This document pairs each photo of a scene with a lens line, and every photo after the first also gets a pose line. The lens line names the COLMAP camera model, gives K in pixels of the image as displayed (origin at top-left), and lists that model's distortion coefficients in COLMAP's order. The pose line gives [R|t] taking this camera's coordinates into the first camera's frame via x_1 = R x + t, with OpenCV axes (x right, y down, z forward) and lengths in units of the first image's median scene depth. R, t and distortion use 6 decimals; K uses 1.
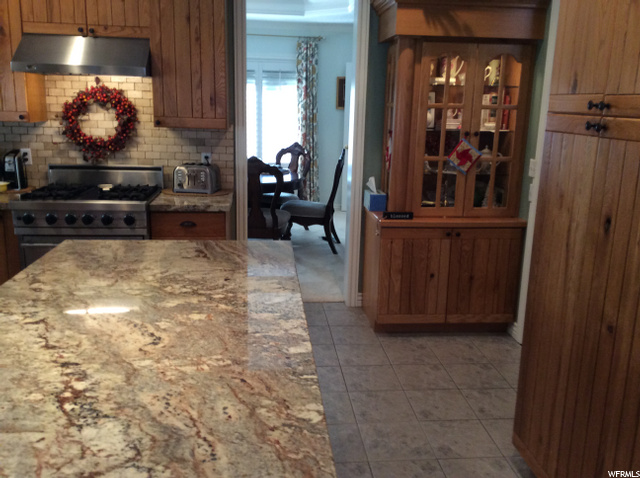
lens RADIAL K [[590.4, 0, 320.6], [0, 590.4, 239.6], [0, 0, 1]] dist [-0.064356, 0.000000]
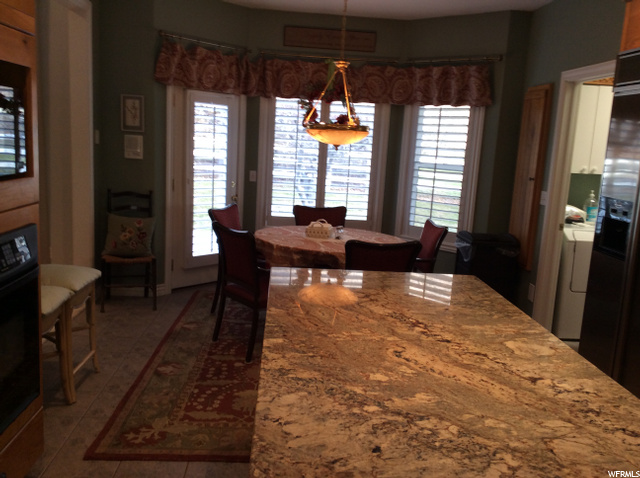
lens RADIAL K [[590.4, 0, 320.2], [0, 590.4, 238.8], [0, 0, 1]] dist [-0.064356, 0.000000]
pose [[-0.994849, -0.099560, 0.019064, -0.121749], [-0.084965, 0.921554, 0.378839, -0.433222], [-0.055286, 0.375268, -0.925266, 1.884328]]
